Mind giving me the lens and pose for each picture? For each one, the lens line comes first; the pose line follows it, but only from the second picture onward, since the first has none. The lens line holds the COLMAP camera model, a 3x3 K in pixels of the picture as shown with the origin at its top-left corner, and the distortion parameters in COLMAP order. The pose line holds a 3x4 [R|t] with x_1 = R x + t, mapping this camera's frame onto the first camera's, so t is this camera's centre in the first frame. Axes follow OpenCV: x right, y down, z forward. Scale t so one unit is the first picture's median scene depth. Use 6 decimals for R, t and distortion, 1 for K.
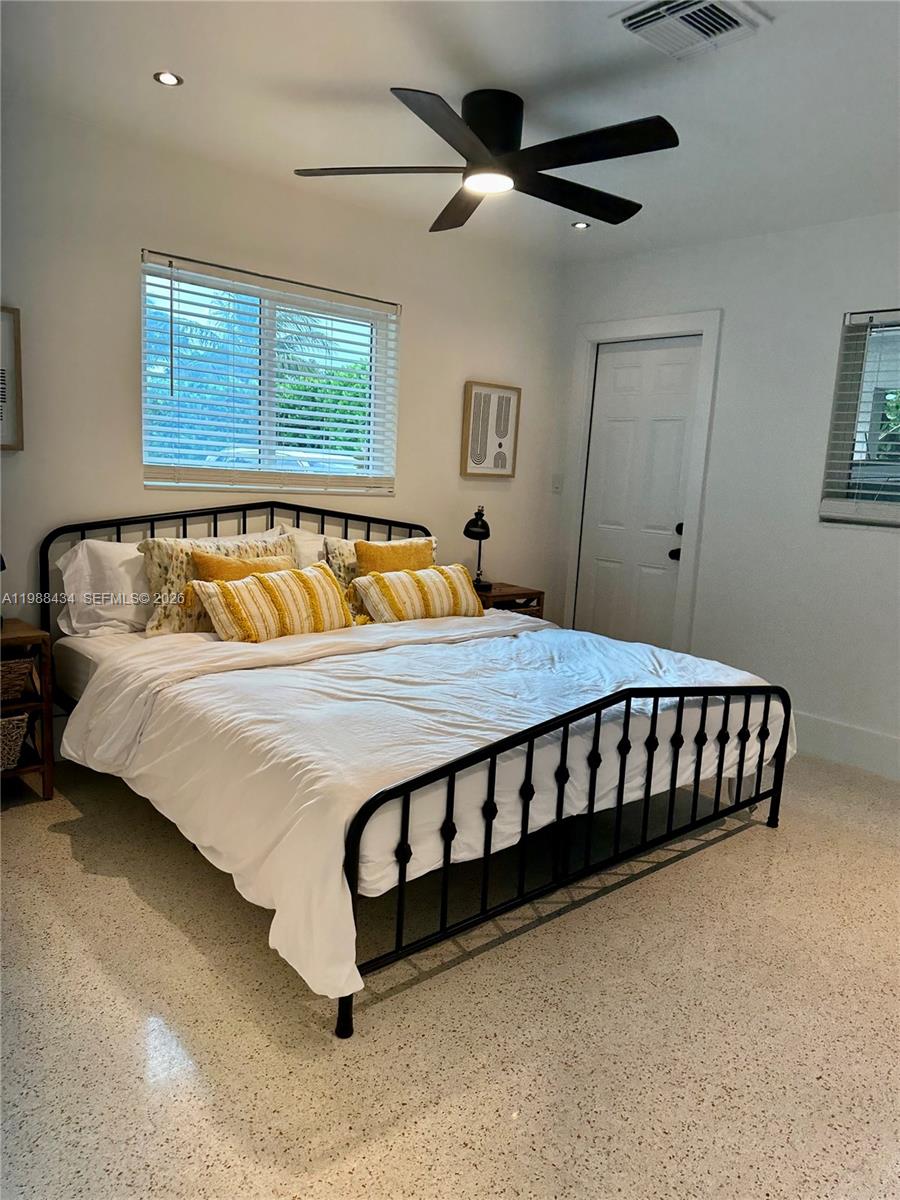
lens RADIAL K [[839.9, 0, 448.4], [0, 839.9, 599.6], [0, 0, 1]] dist [0.071285, -0.081552]
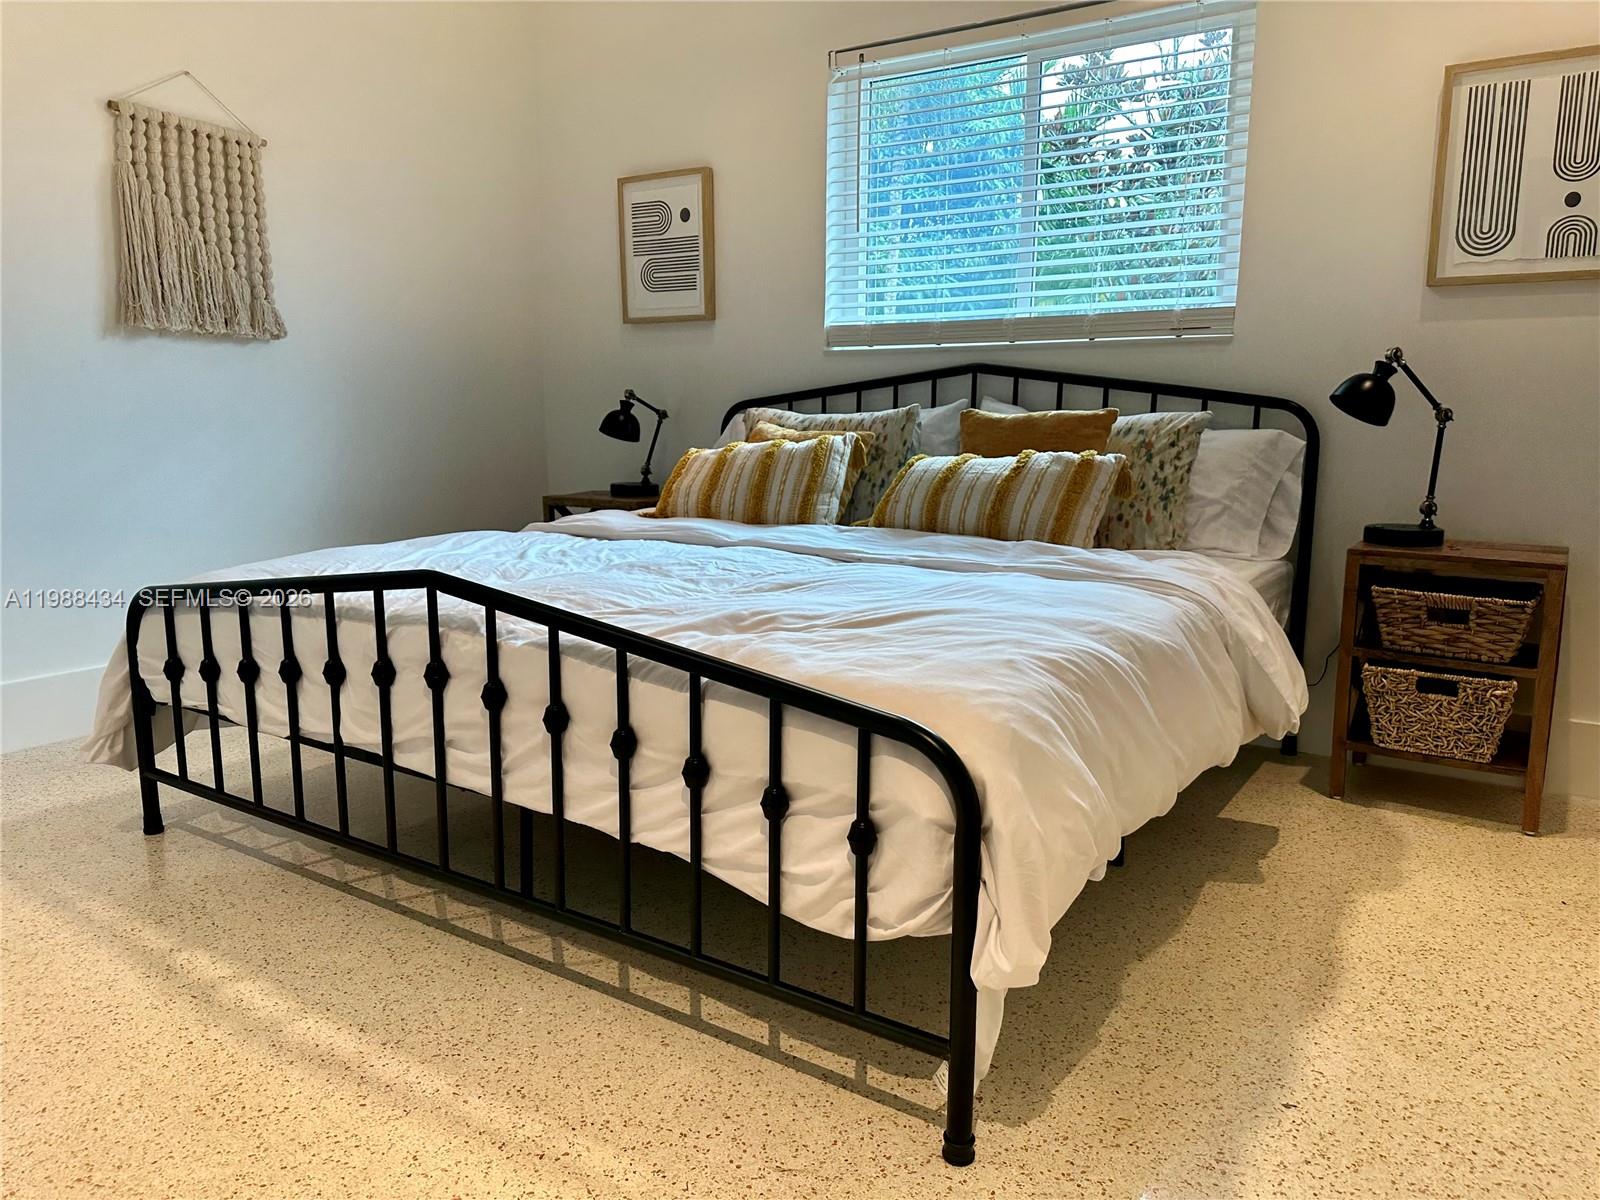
lens RADIAL K [[1119.9, 0, 799.9], [0, 1119.9, 595.7], [0, 0, 1]] dist [0.071285, -0.081552]
pose [[0.251387, 0.108895, -0.961742, 0.920395], [-0.142370, 0.987003, 0.074541, 0.027411], [0.957359, 0.118185, 0.263623, 0.950659]]
